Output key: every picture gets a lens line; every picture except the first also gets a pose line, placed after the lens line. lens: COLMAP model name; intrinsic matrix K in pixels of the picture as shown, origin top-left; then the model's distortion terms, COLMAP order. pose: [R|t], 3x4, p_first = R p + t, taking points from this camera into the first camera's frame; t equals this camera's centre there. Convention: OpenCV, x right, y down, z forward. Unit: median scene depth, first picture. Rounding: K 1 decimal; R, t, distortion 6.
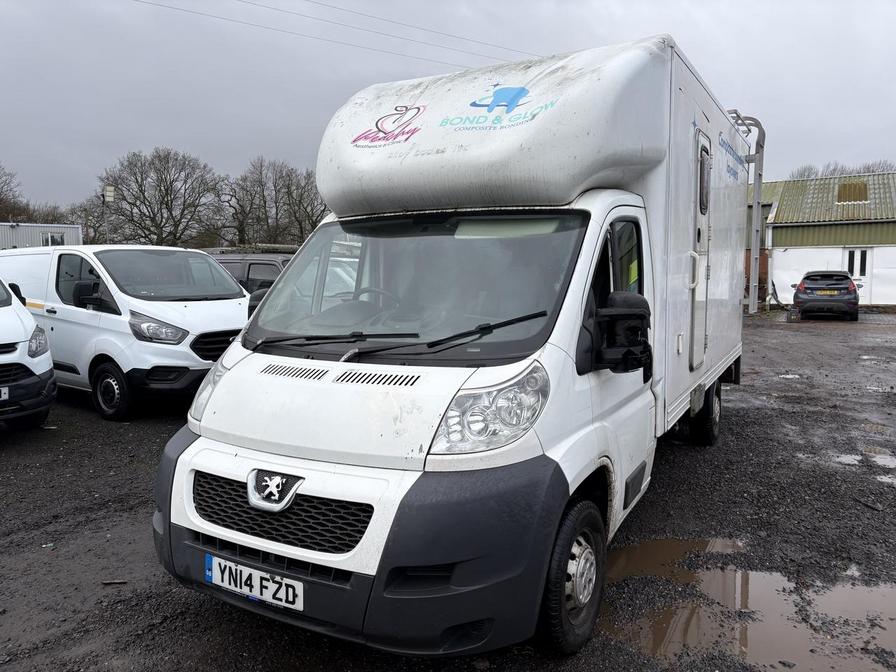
lens RADIAL K [[676.7, 0, 447.2], [0, 676.7, 338.4], [0, 0, 1]] dist [0.020597, -0.018542]
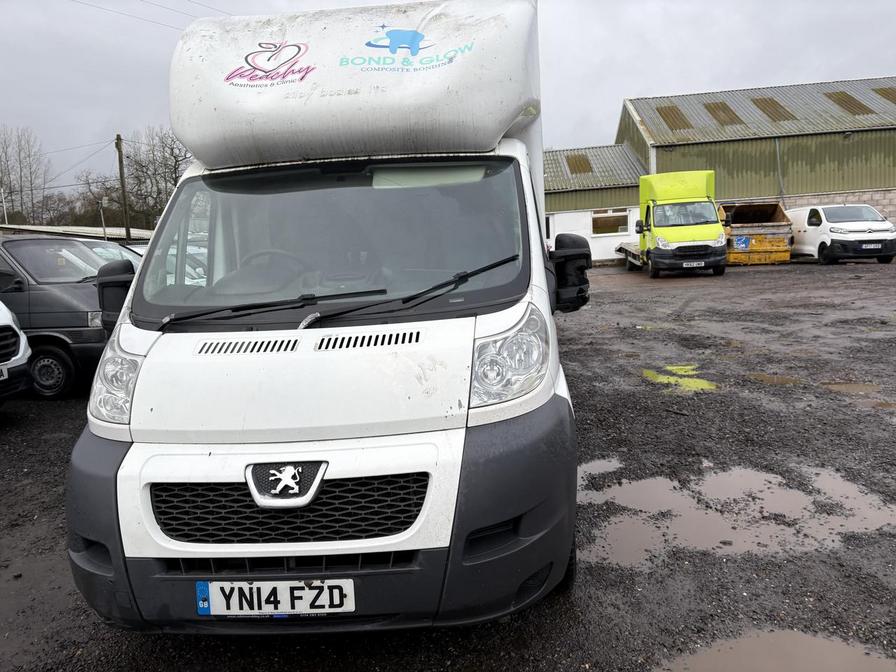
lens RADIAL K [[676.7, 0, 447.8], [0, 676.7, 335.1], [0, 0, 1]] dist [0.020597, -0.018542]
pose [[0.894250, -0.107155, 0.434551, -0.384997], [0.096449, 0.994242, 0.046688, 0.020503], [-0.437052, 0.000162, 0.899436, 0.148748]]
